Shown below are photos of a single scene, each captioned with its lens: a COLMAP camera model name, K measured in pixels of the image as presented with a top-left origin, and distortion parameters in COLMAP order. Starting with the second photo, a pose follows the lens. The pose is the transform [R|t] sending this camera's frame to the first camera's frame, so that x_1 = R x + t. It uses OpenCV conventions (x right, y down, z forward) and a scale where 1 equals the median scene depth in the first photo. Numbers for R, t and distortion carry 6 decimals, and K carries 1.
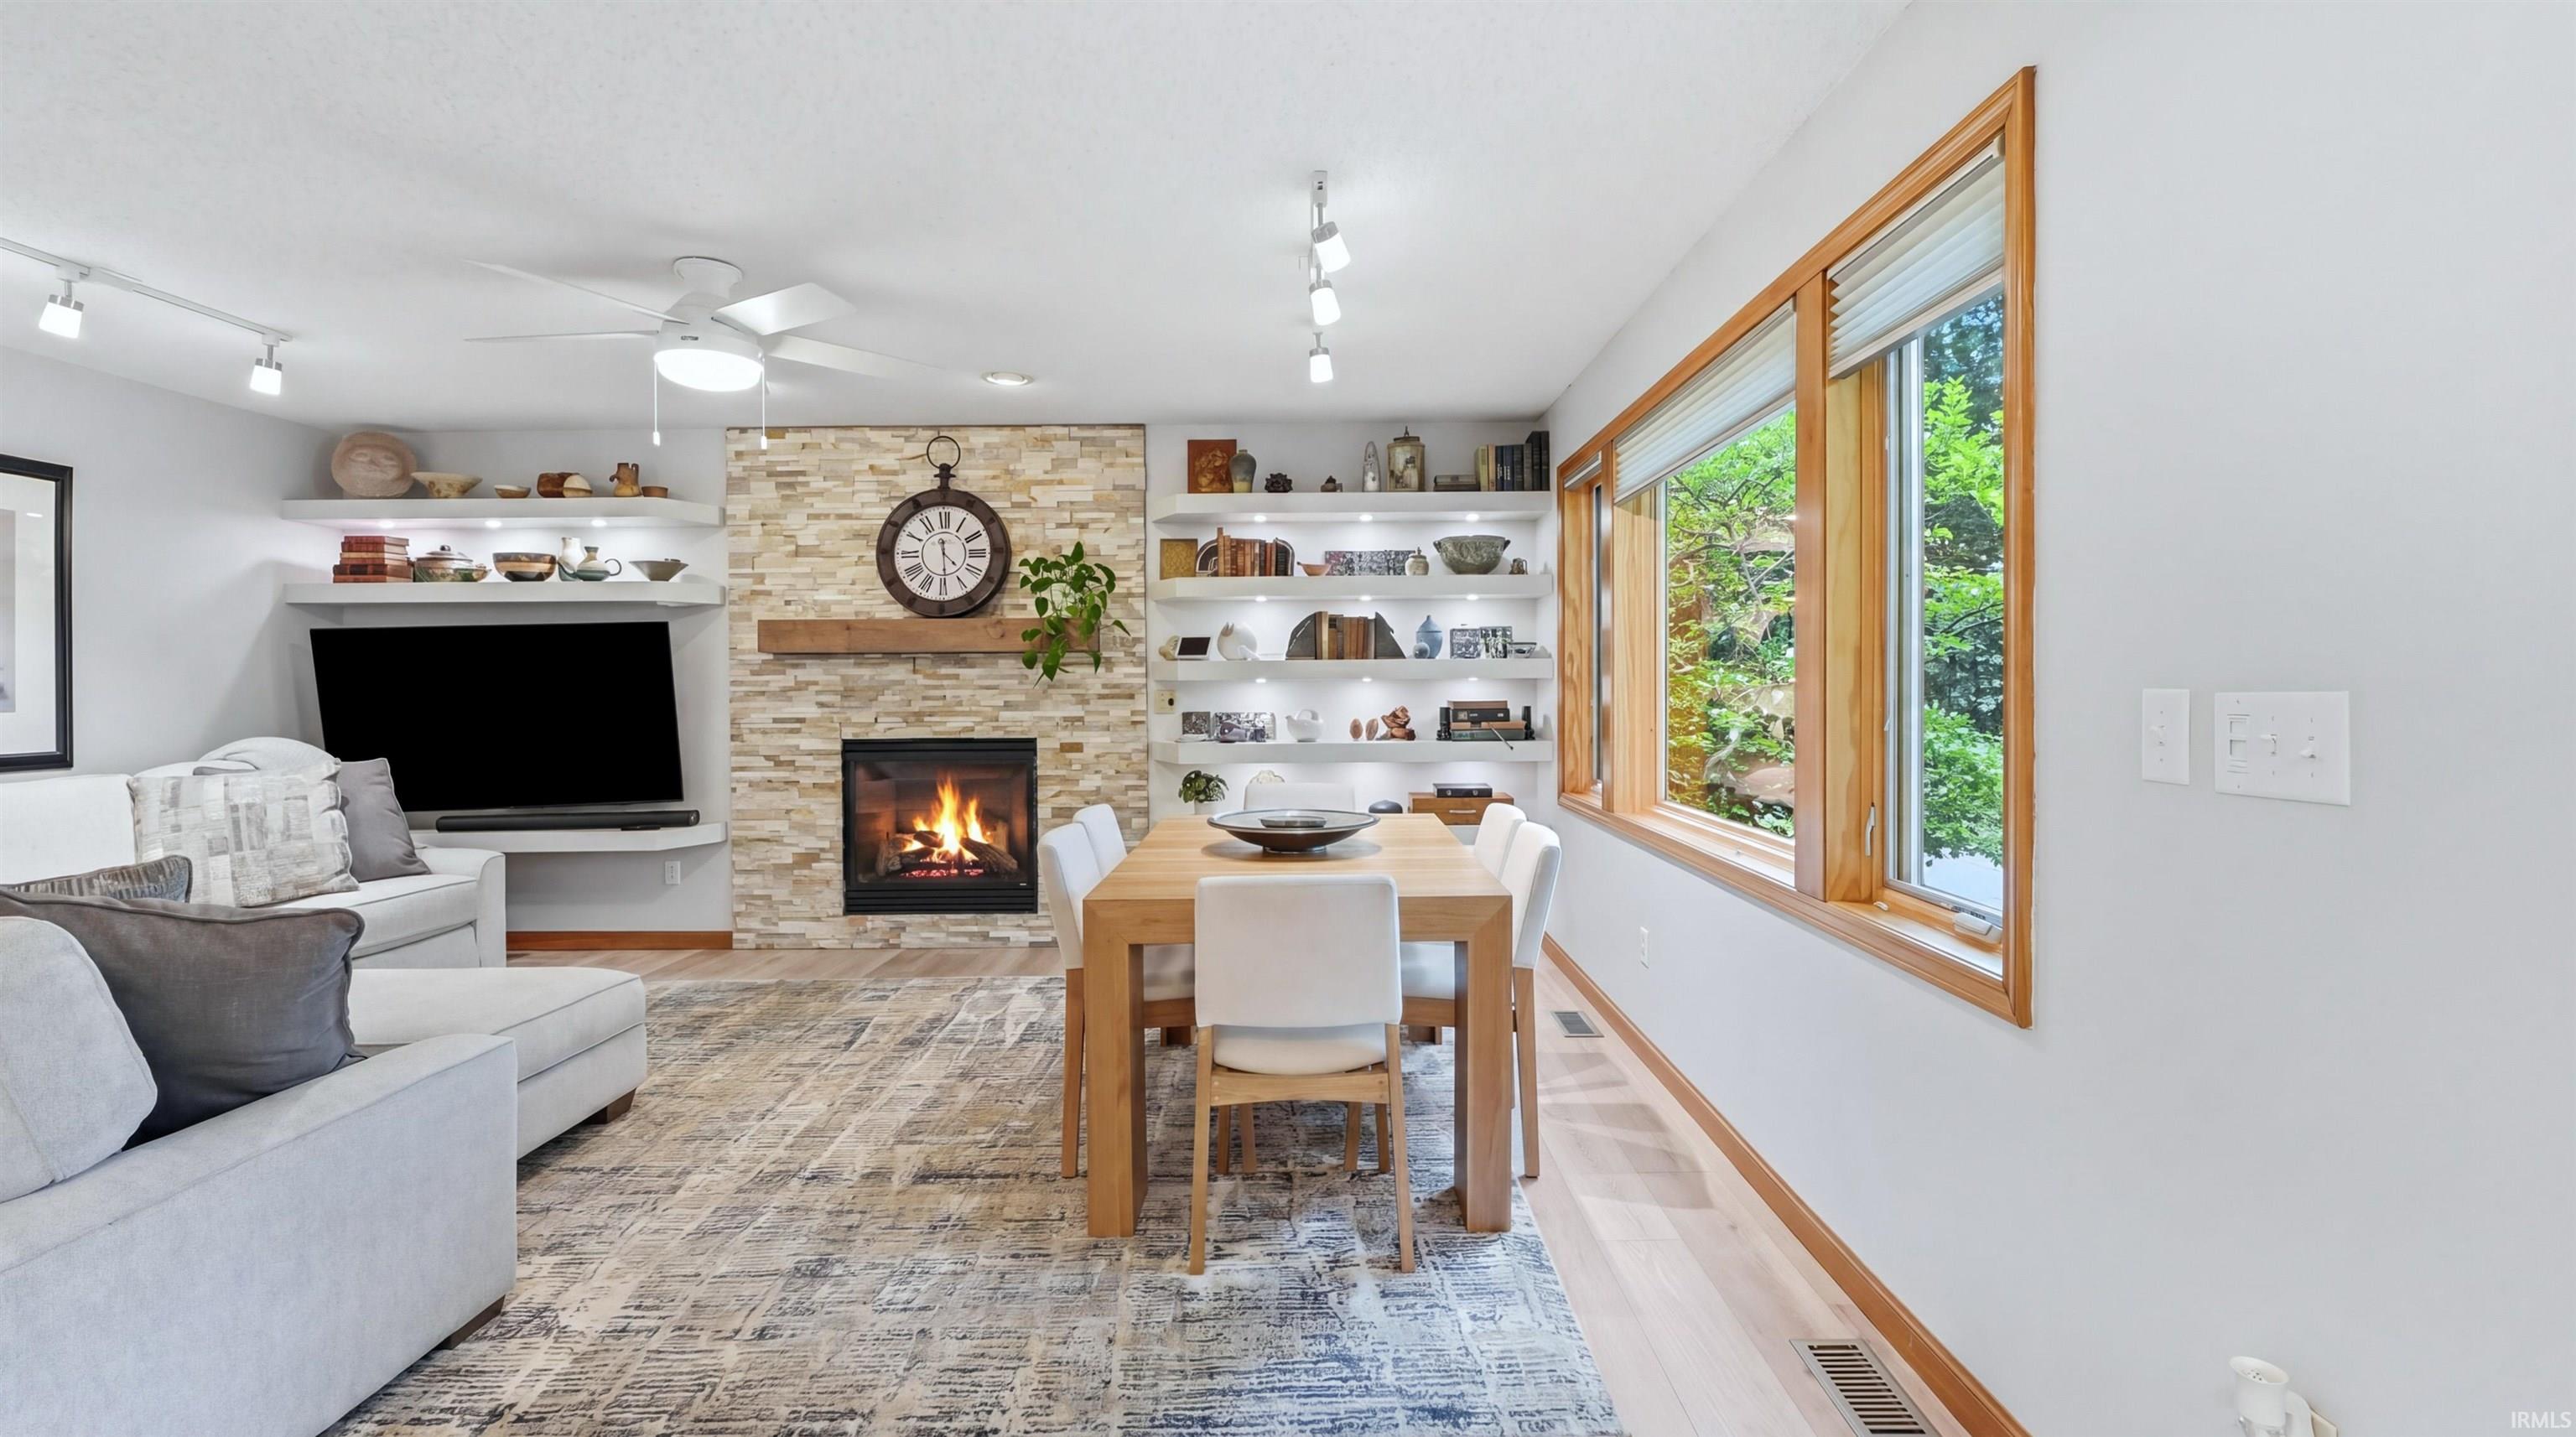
lens RADIAL K [[1103.4, 0, 1314.2], [0, 1103.4, 696.4], [0, 0, 1]] dist [-0.003350, -0.001214]
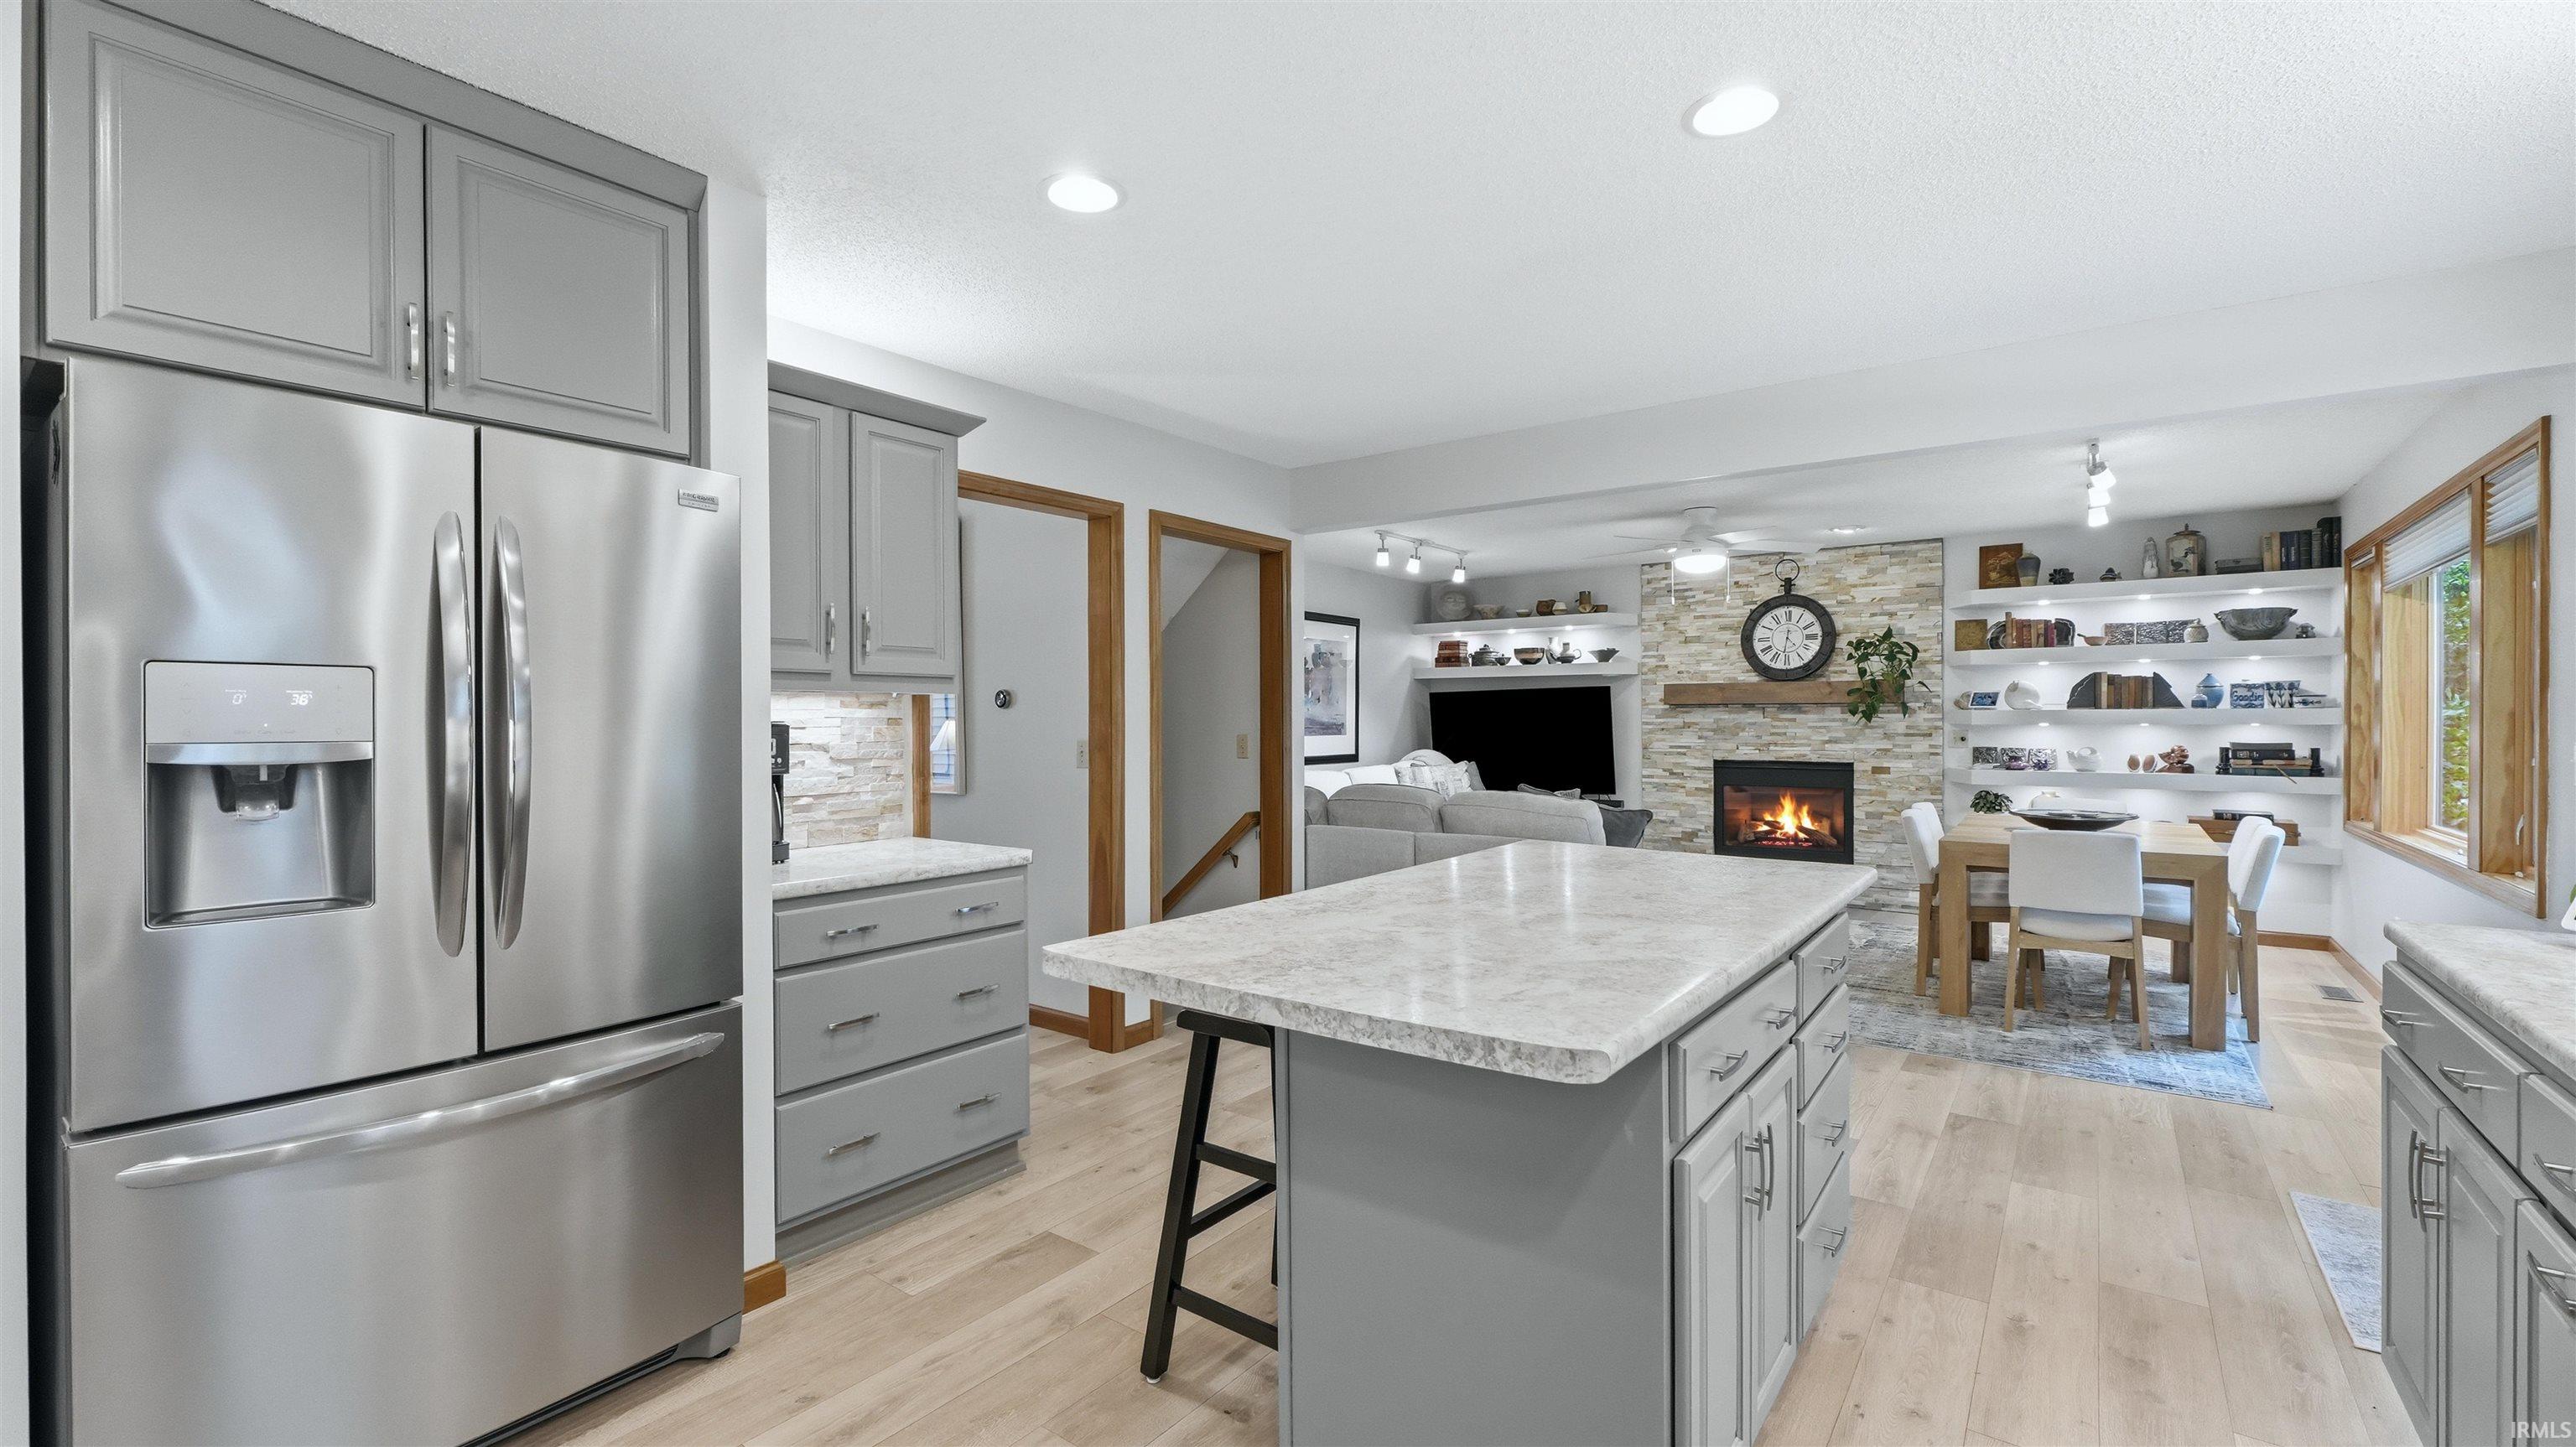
lens RADIAL K [[1072.0, 0, 1290.1], [0, 1072.0, 722.5], [0, 0, 1]] dist [-0.005734, 0.000202]
pose [[0.794683, 0.007764, -0.606975, 0.014025], [-0.011762, 0.999927, -0.002610, -0.003033], [0.606911, 0.009214, 0.794716, -0.650679]]
